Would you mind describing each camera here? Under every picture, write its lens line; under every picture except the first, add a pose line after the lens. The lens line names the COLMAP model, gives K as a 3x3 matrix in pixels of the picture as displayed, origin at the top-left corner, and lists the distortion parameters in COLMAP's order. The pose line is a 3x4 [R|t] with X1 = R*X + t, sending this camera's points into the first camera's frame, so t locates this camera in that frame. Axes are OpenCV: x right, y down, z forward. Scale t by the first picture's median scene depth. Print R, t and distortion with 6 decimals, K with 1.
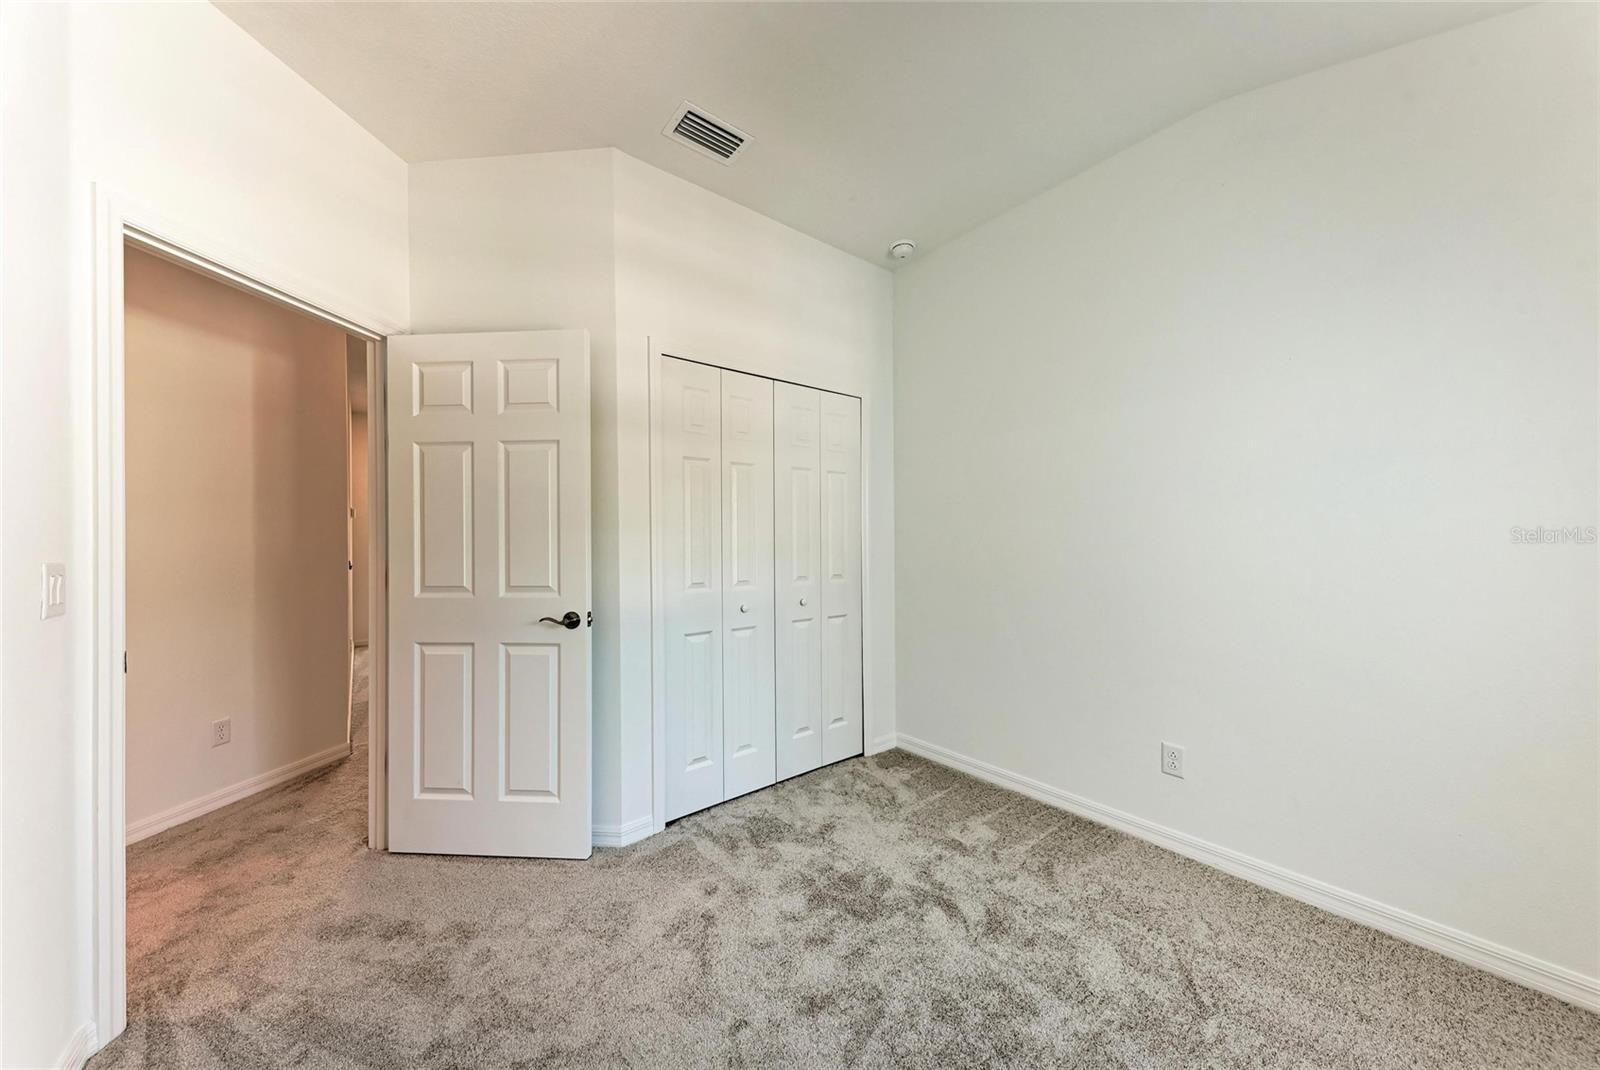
lens RADIAL K [[570.6, 0, 800.0], [0, 570.6, 535.0], [0, 0, 1]] dist [0.001473, 0.000255]
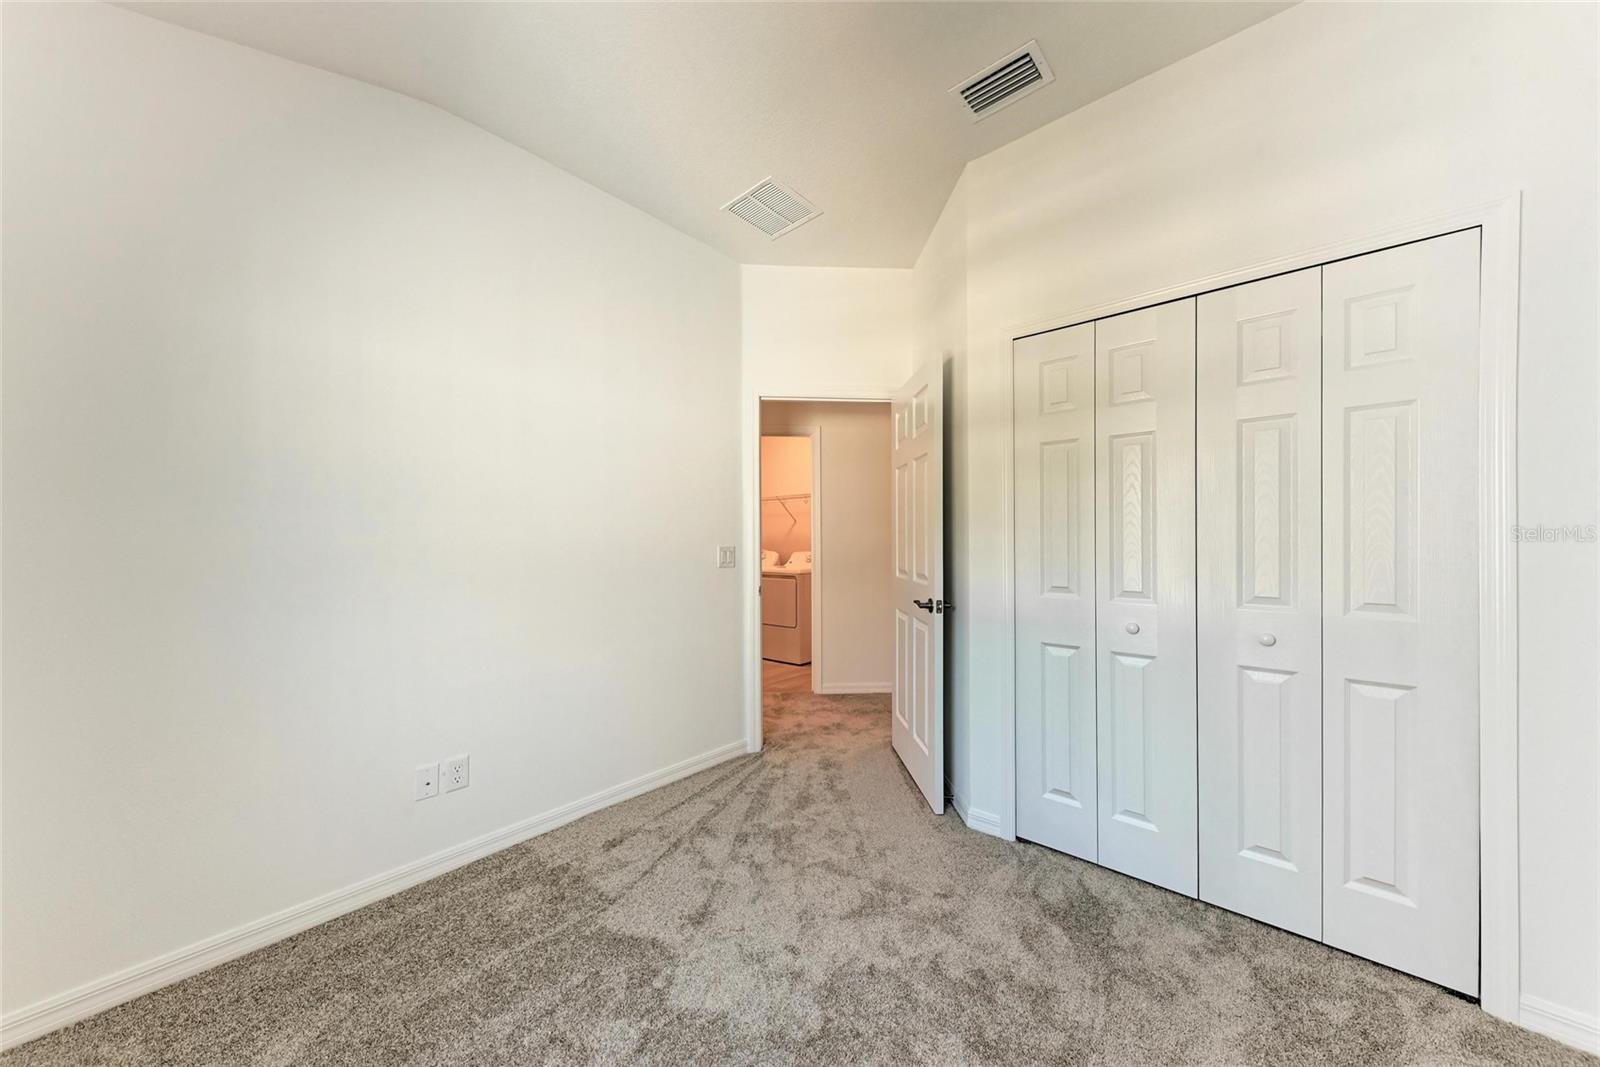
lens RADIAL K [[550.8, 0, 803.3], [0, 550.8, 538.8], [0, 0, 1]] dist [0.000512, 0.000021]
pose [[0.137310, 0.004618, -0.990517, 0.657649], [0.013528, 0.999887, 0.006537, 0.001574], [0.990436, -0.014297, 0.137232, 0.566946]]
